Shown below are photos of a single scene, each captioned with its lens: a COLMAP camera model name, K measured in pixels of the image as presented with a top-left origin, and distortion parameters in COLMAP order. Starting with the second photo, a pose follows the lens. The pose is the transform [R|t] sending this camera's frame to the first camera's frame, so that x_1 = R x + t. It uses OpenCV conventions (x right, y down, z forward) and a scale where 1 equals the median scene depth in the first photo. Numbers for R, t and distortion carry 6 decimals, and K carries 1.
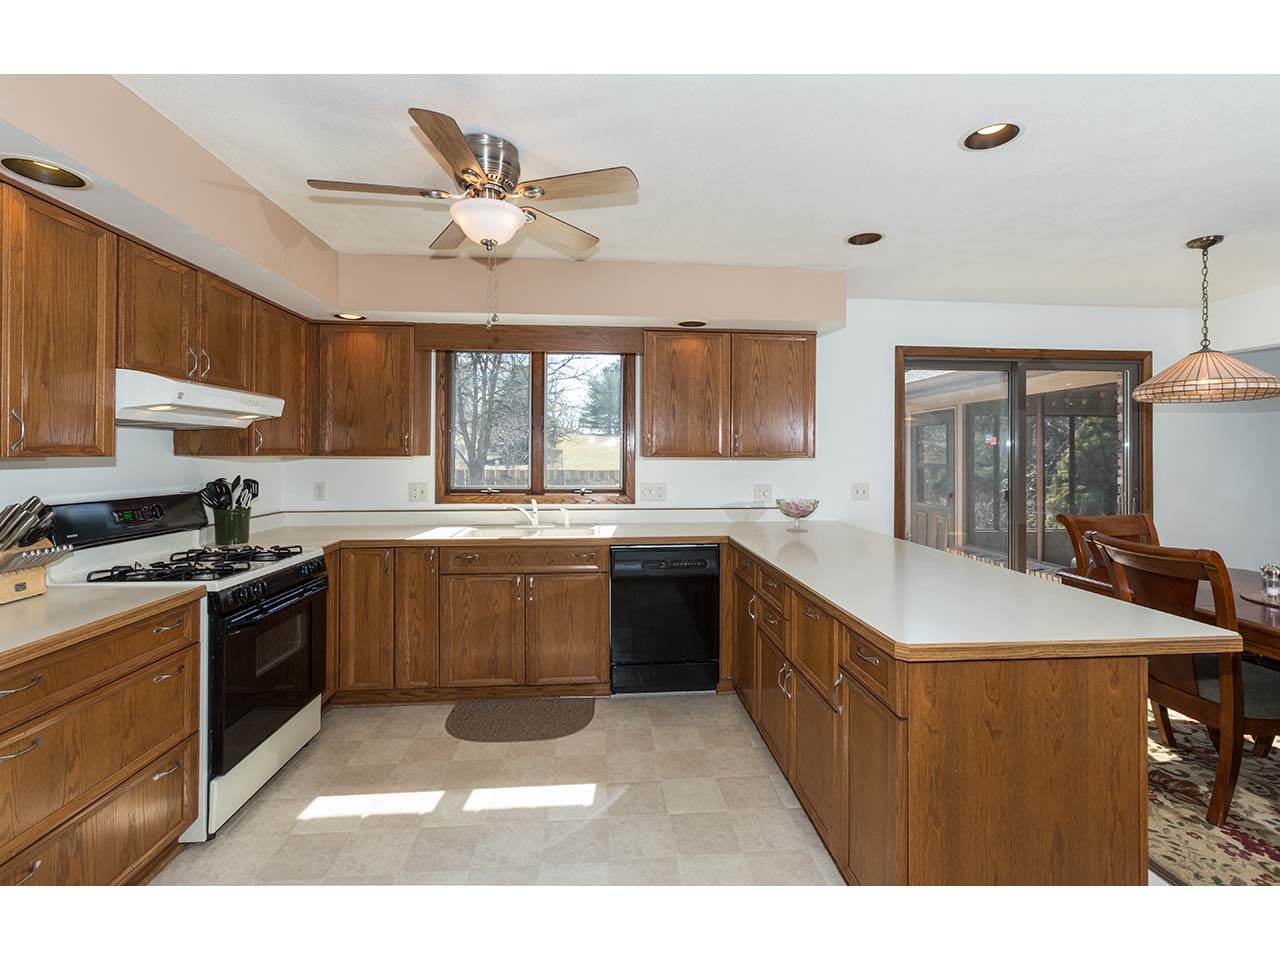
lens RADIAL K [[579.6, 0, 647.5], [0, 579.6, 453.0], [0, 0, 1]] dist [0.000399, -0.000037]
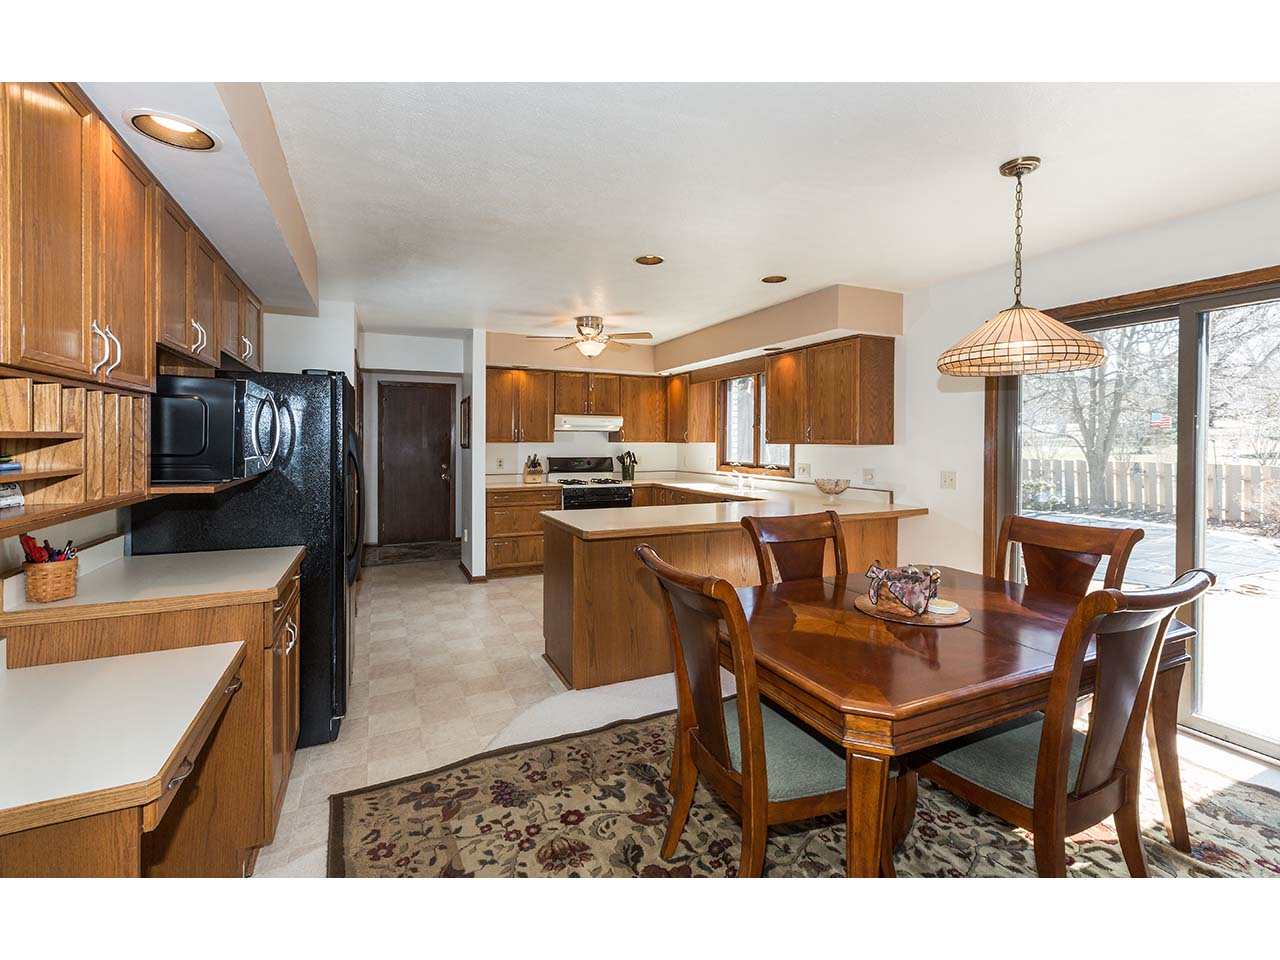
lens RADIAL K [[579.6, 0, 647.5], [0, 579.6, 453.0], [0, 0, 1]] dist [0.000399, -0.000037]
pose [[0.349731, 0.016109, -0.936712, 1.503726], [0.000859, 0.999846, 0.017515, 0.005886], [0.936850, -0.006930, 0.349664, 0.259026]]
